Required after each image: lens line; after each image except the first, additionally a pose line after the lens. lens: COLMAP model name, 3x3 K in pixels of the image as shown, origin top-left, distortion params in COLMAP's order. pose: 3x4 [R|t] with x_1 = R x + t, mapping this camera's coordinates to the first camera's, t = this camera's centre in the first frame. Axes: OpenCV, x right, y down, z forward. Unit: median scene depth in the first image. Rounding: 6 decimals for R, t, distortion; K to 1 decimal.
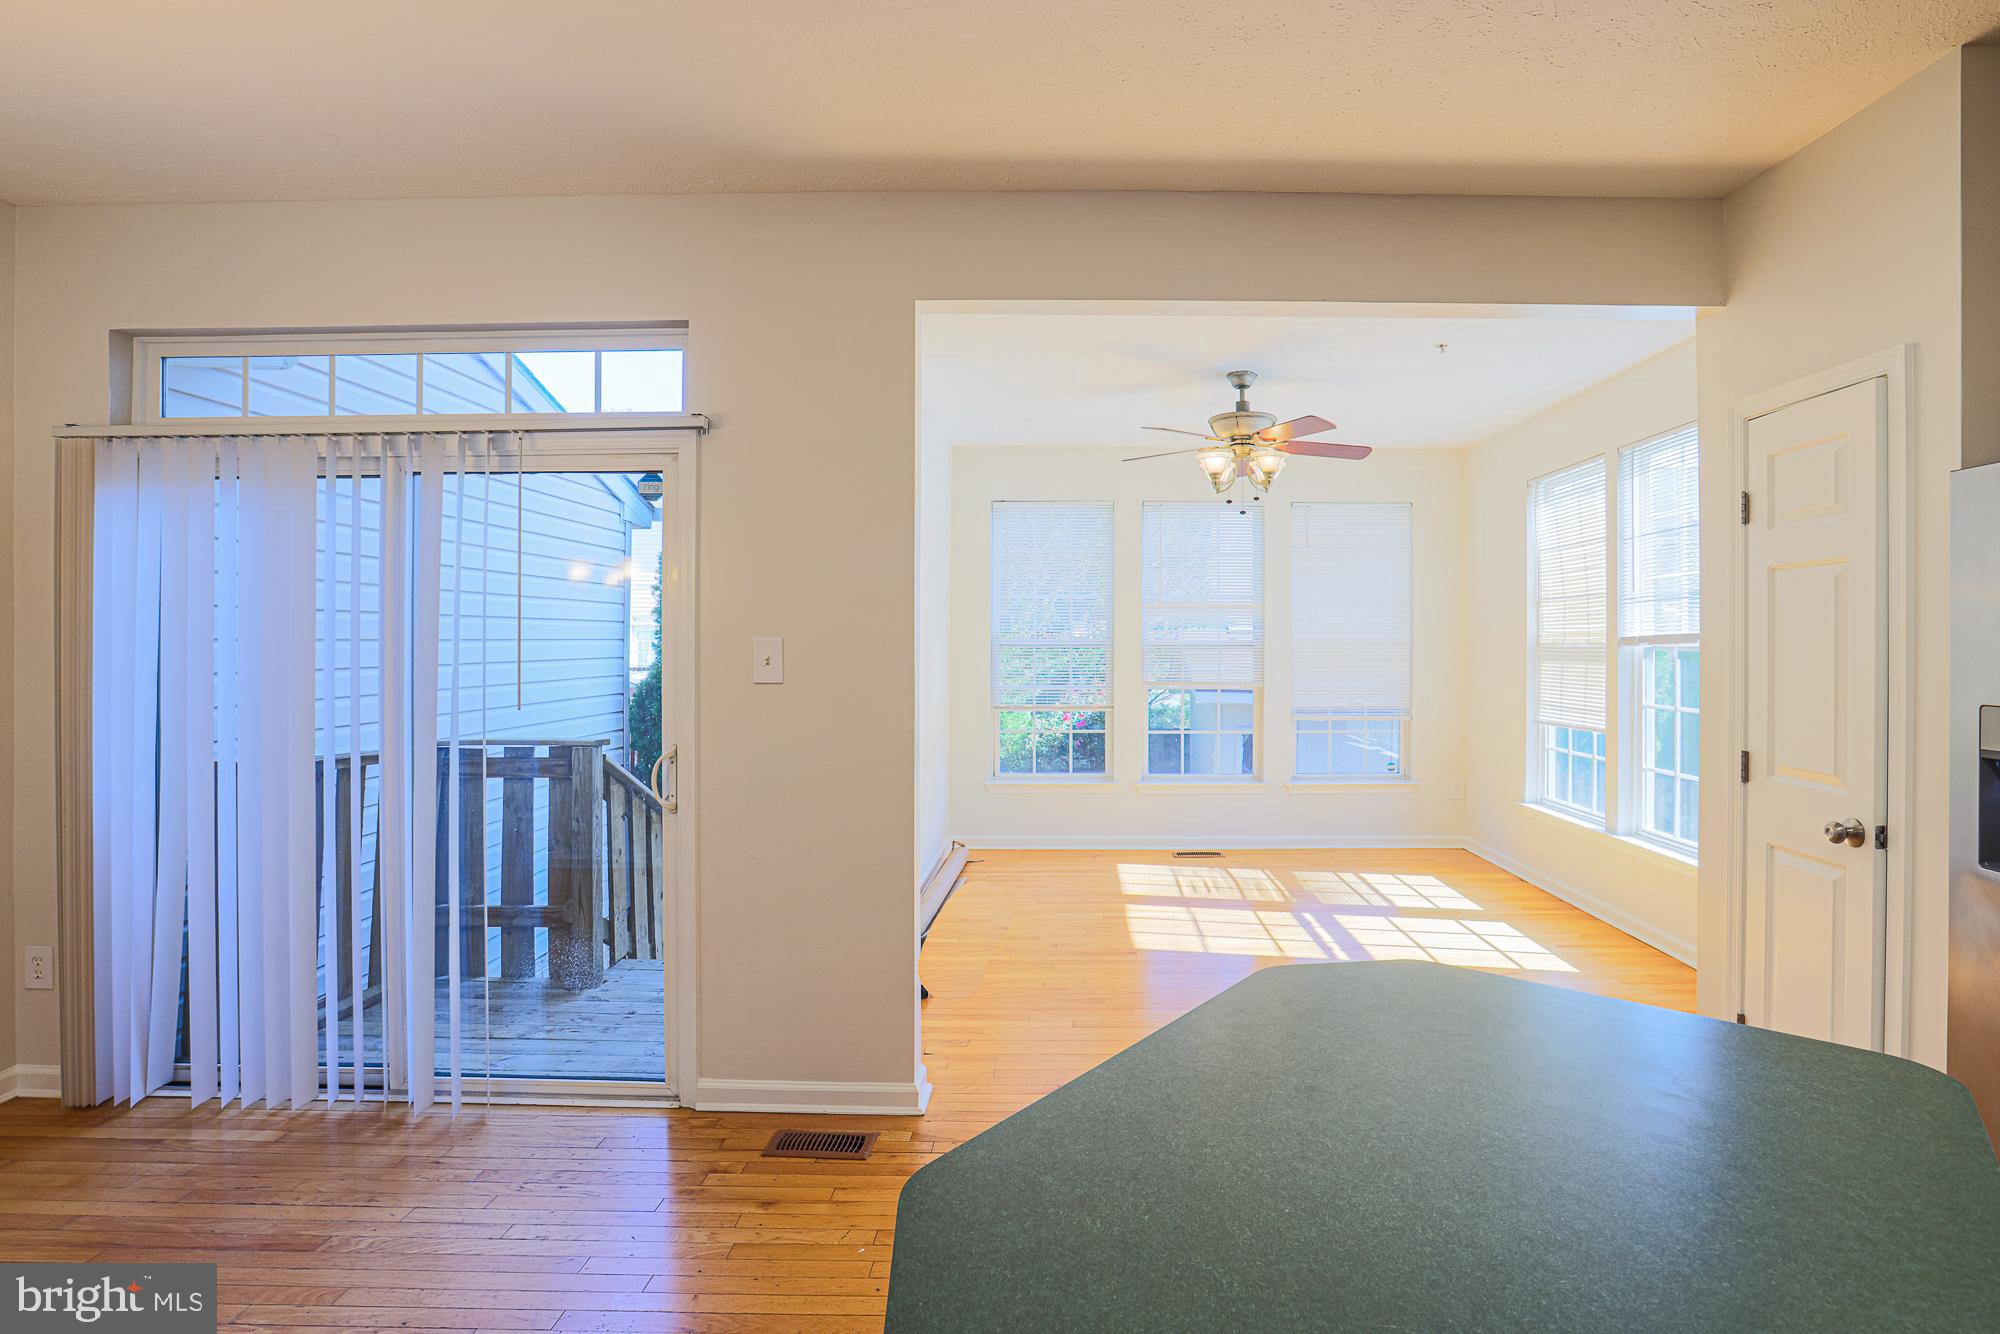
lens RADIAL K [[931.2, 0, 1071.8], [0, 931.2, 634.5], [0, 0, 1]] dist [-0.053651, 0.017144]
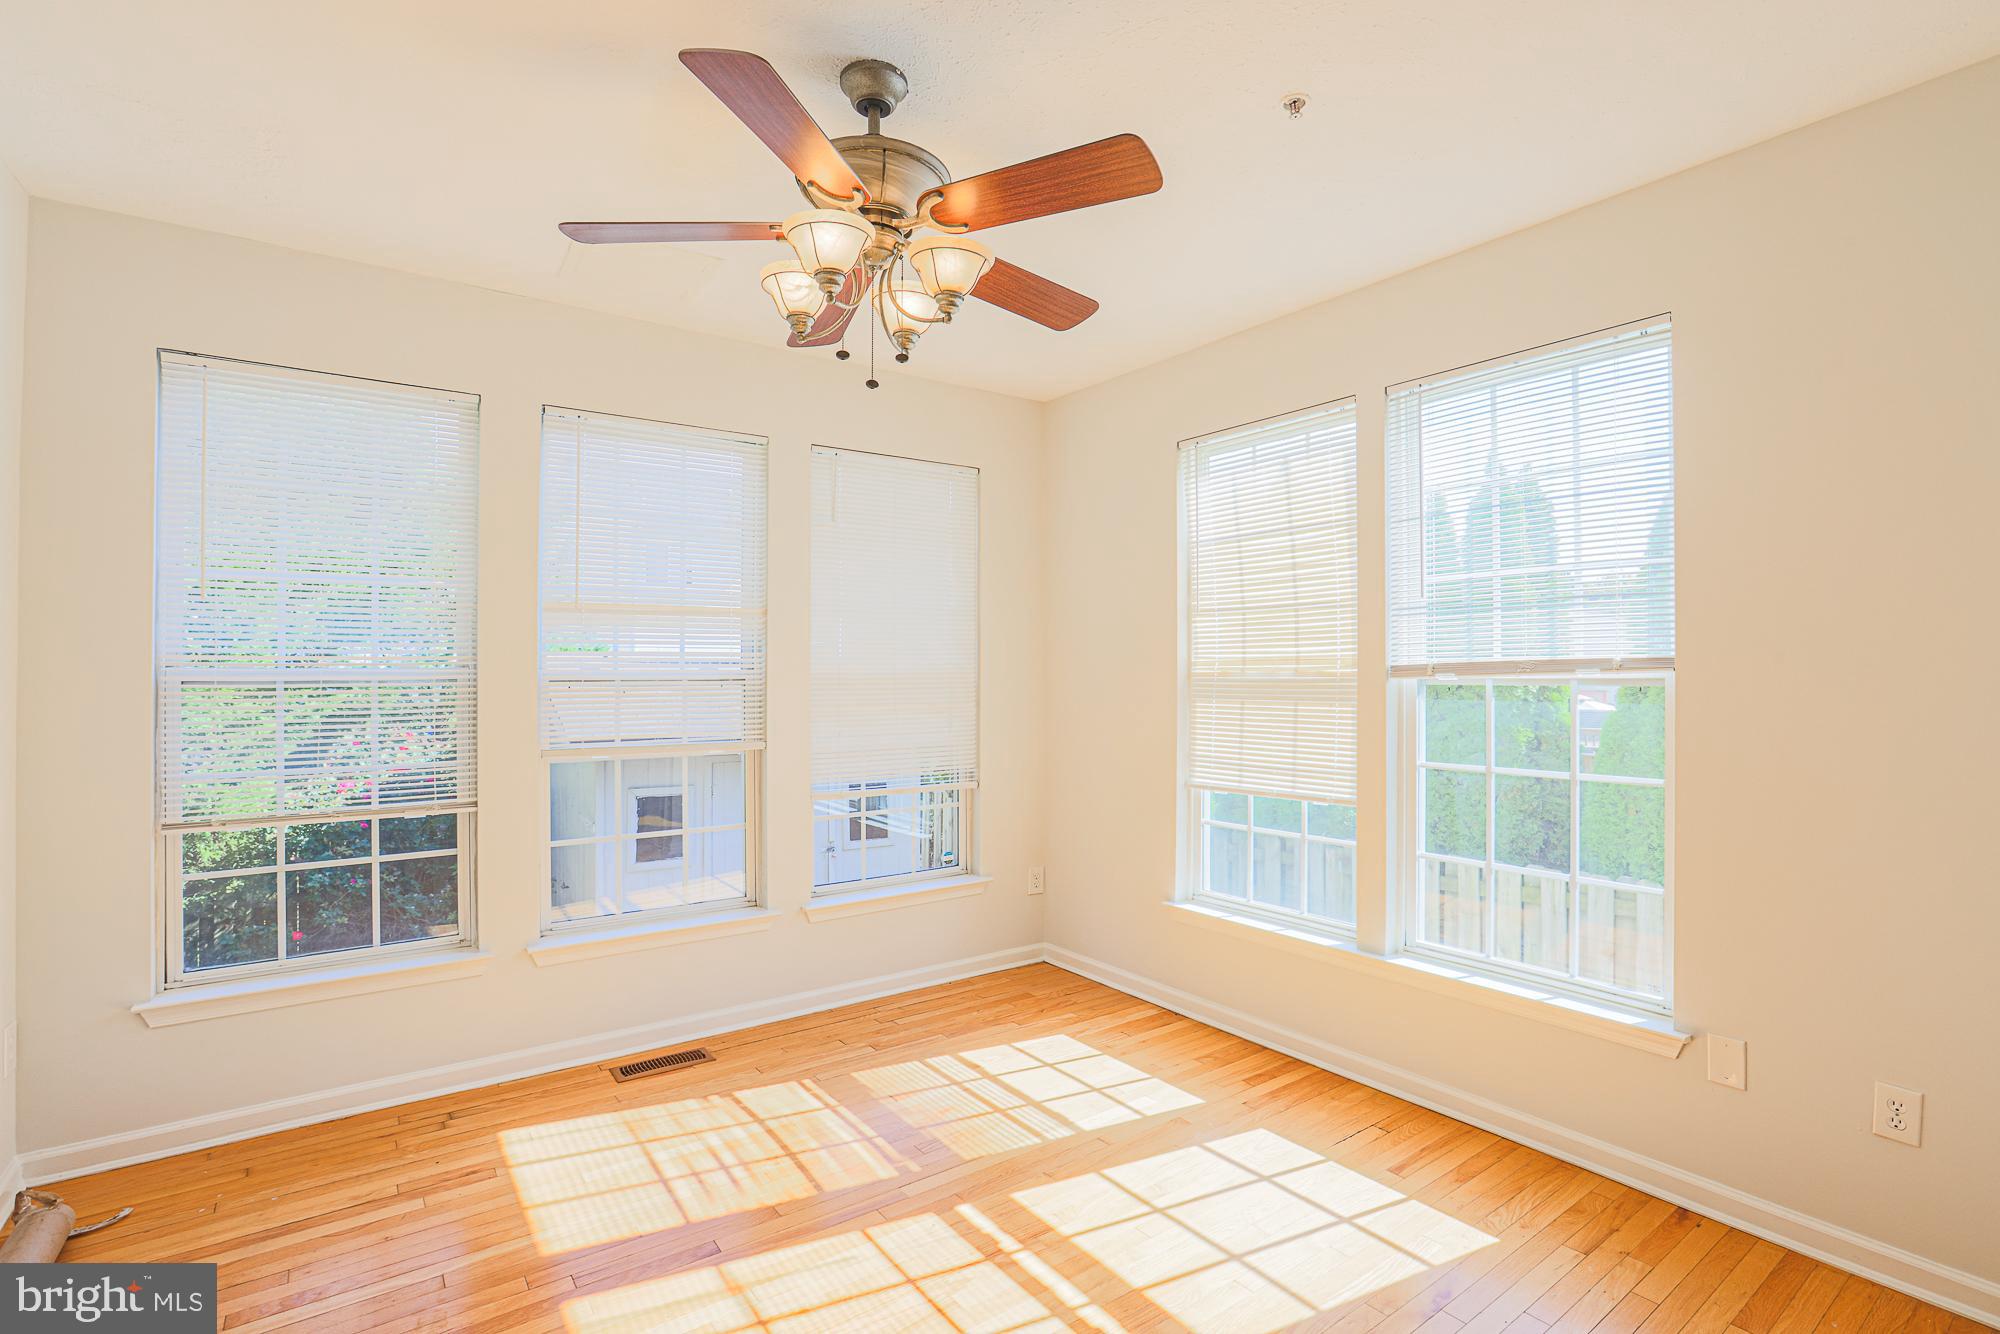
lens RADIAL K [[931.2, 0, 1023.4], [0, 931.2, 667.1], [0, 0, 1]] dist [-0.053651, 0.017144]
pose [[0.797353, -0.000906, 0.603512, -0.025956], [-0.001902, 0.999990, 0.004014, 0.002030], [-0.603510, -0.004348, 0.797344, 0.604444]]
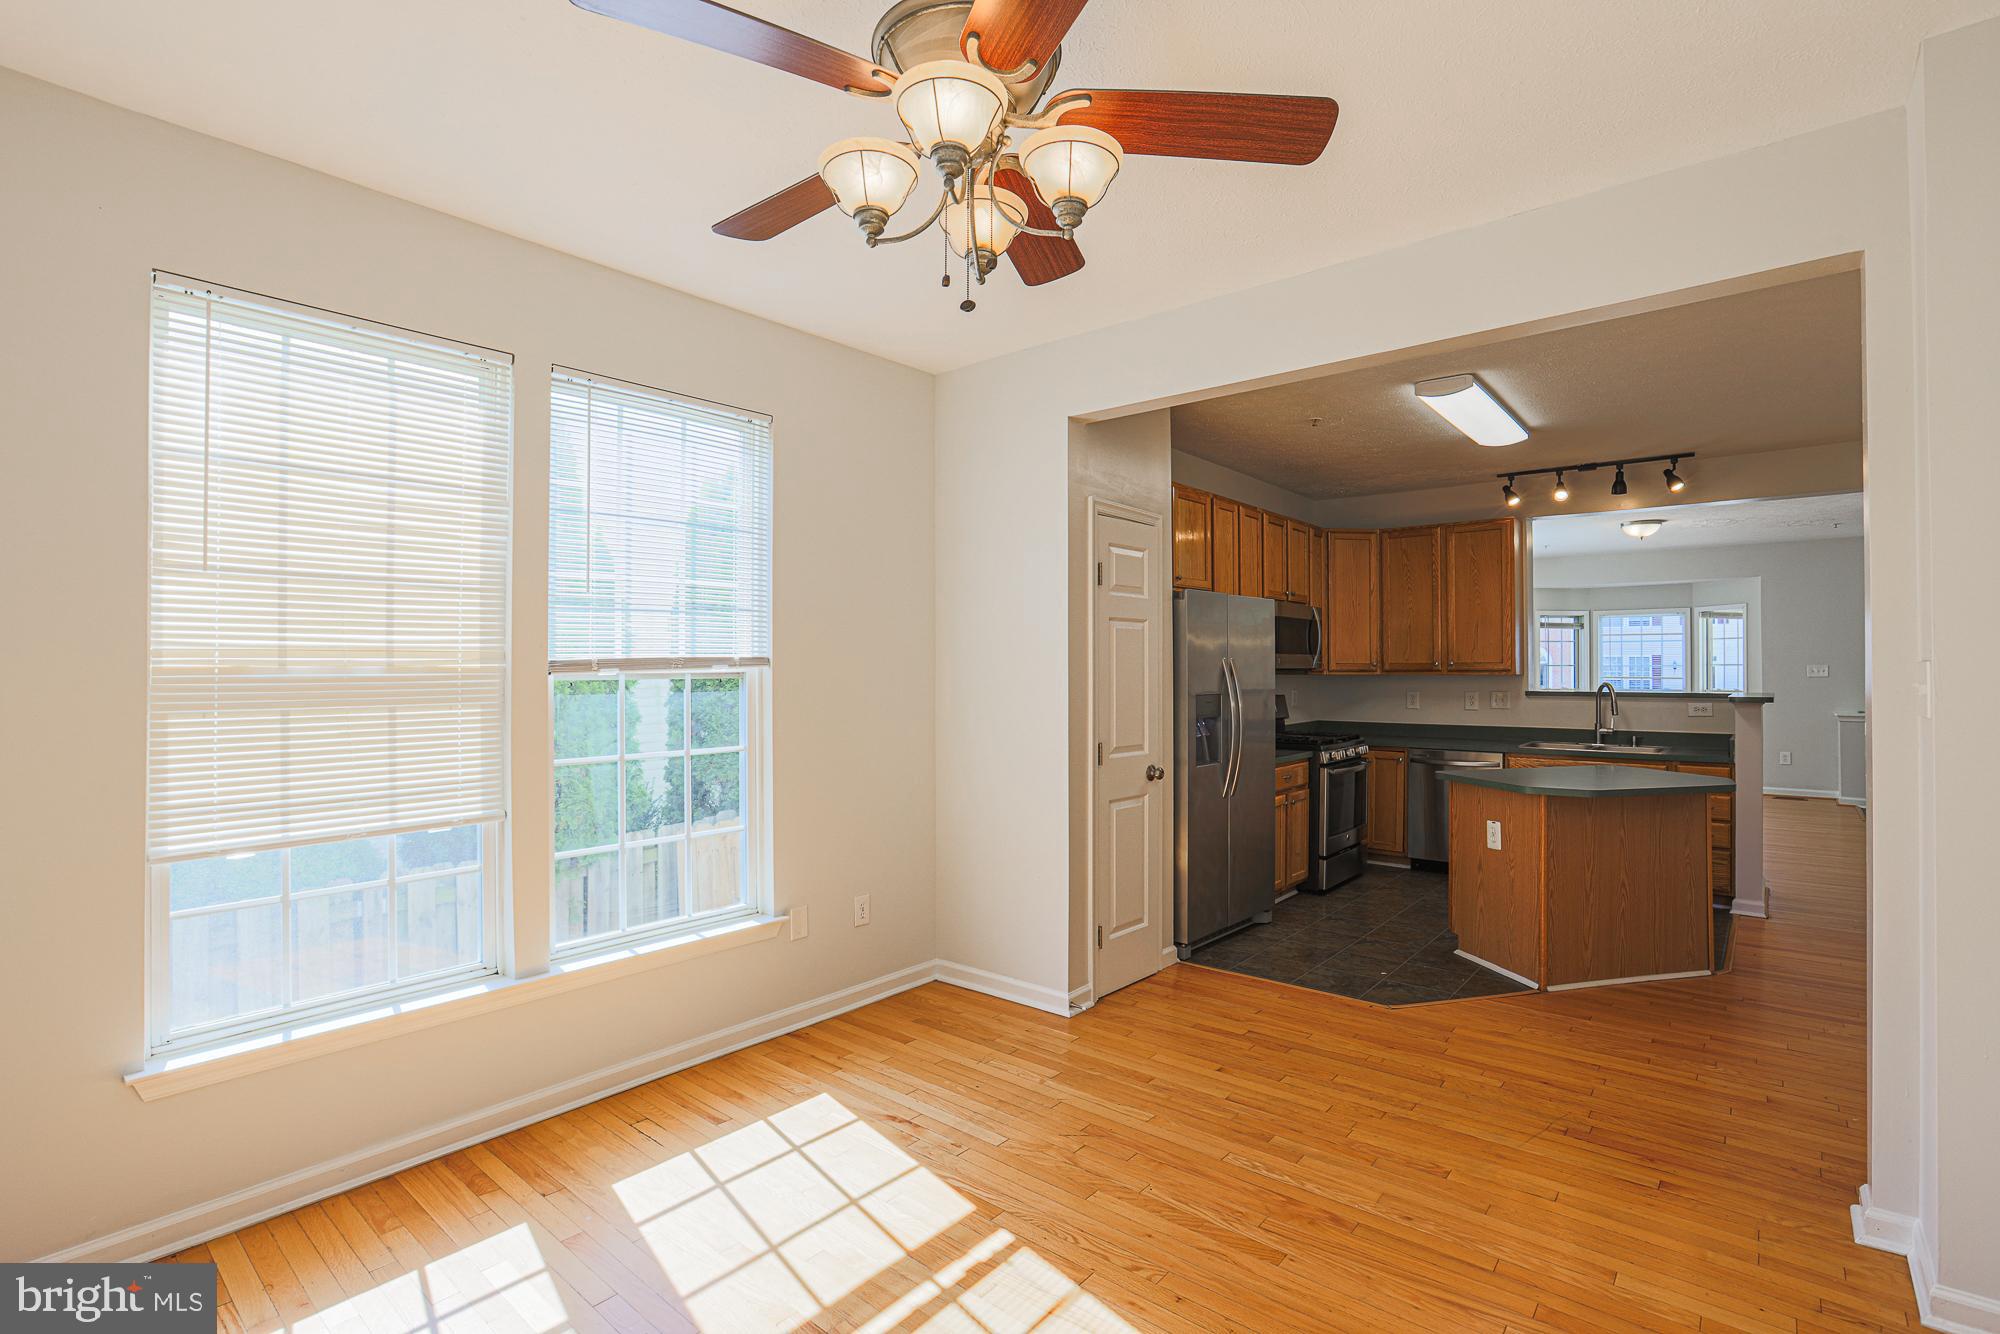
lens RADIAL K [[931.2, 0, 1024.4], [0, 931.2, 662.1], [0, 0, 1]] dist [-0.053651, 0.017144]
pose [[-0.777803, 0.007045, 0.628469, -0.054987], [-0.002827, 0.999888, -0.014708, 0.012423], [-0.628502, -0.013217, -0.777695, 1.257639]]
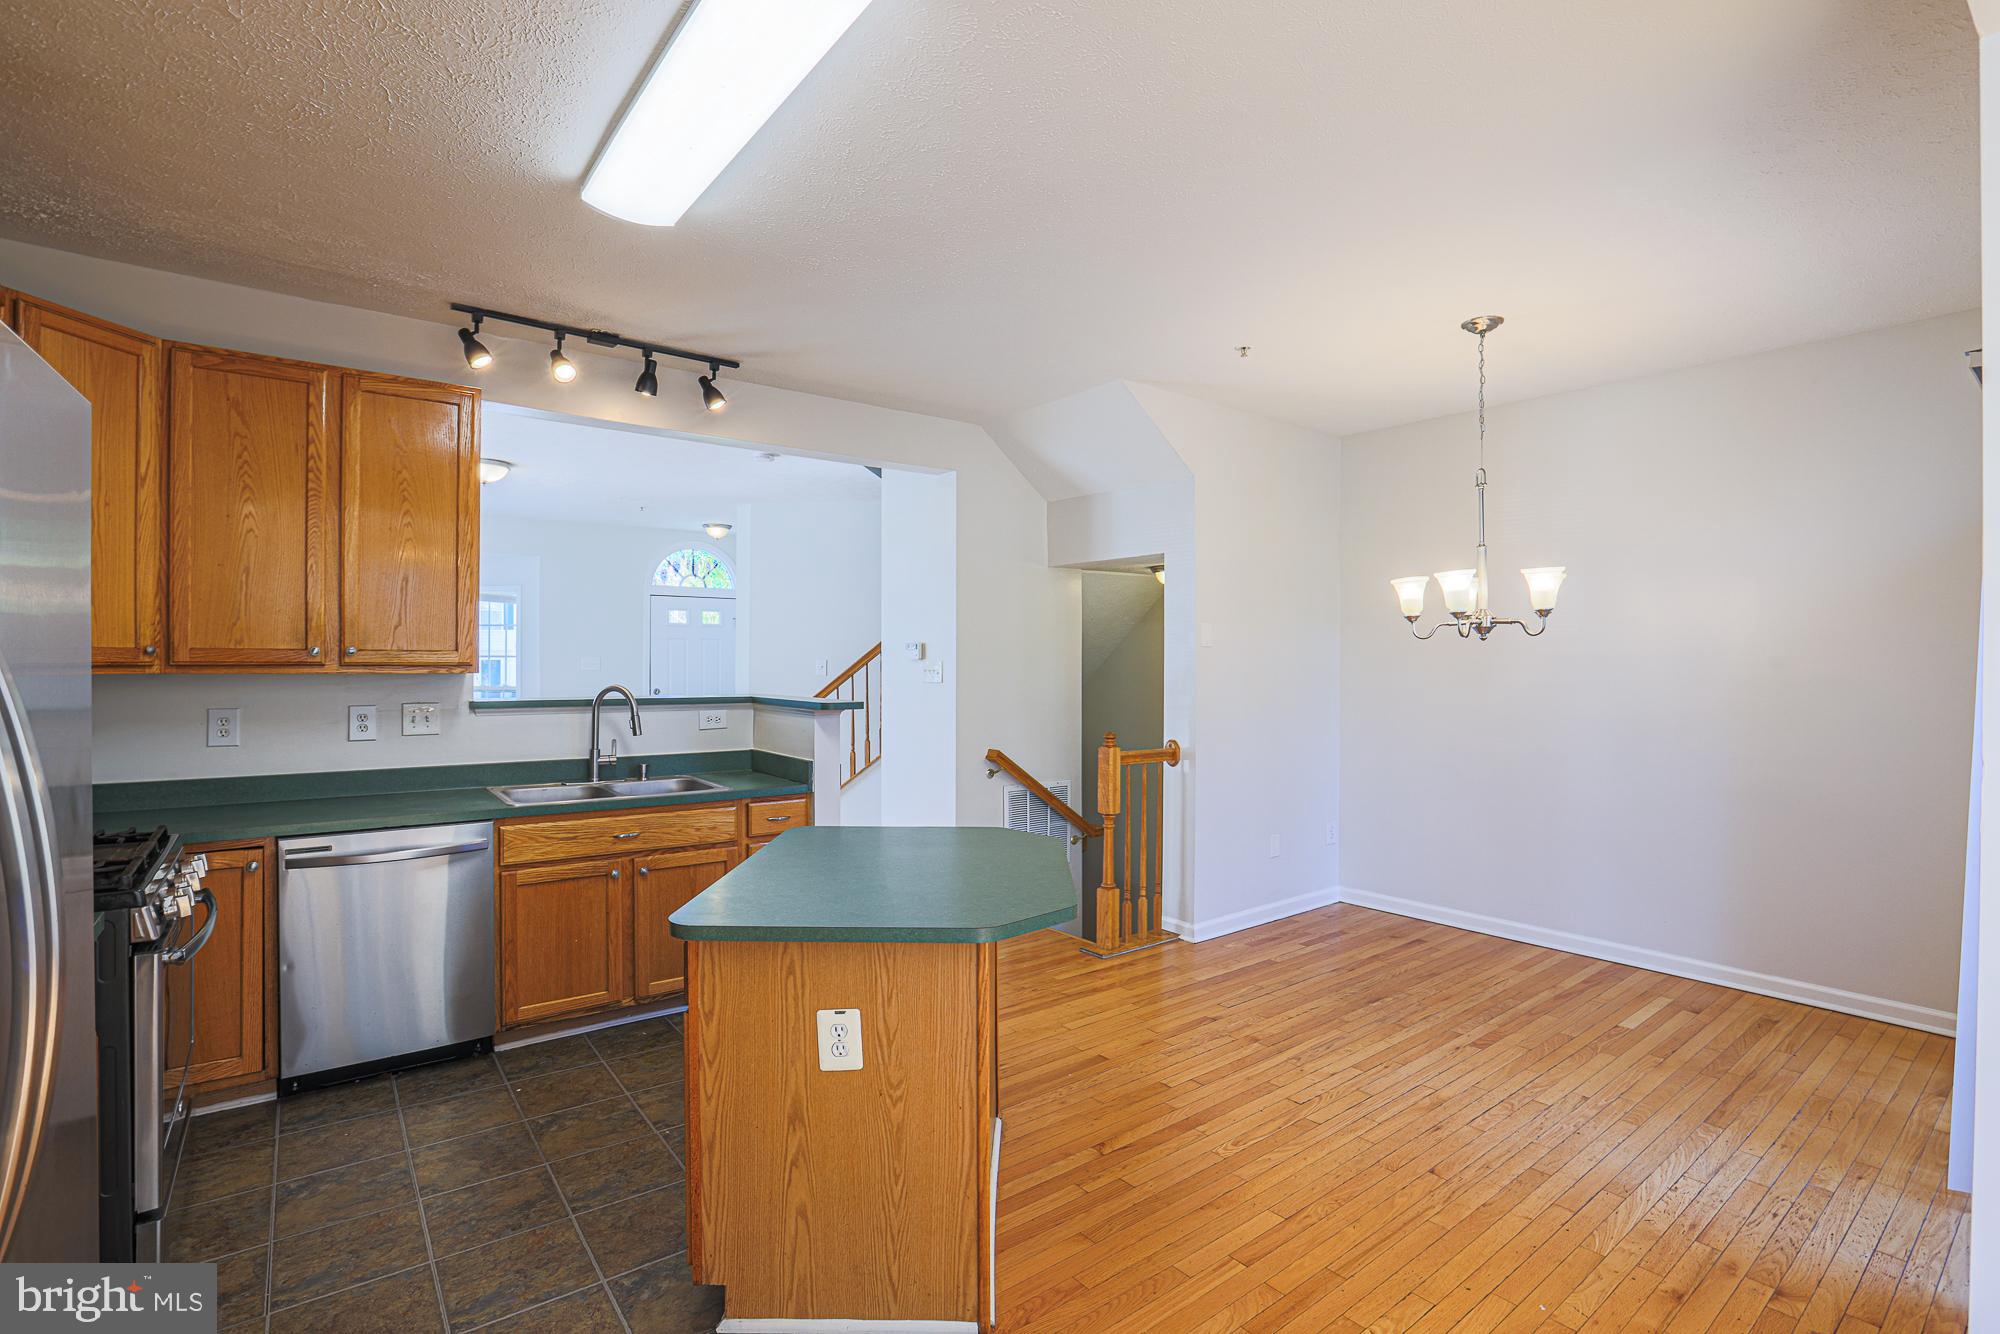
lens RADIAL K [[931.2, 0, 1014.1], [0, 931.2, 673.3], [0, 0, 1]] dist [-0.053651, 0.017144]
pose [[-0.782980, 0.002314, -0.622043, 0.349241], [-0.001790, 0.999981, 0.005973, 0.004161], [0.622045, 0.005790, -0.782960, 0.622632]]
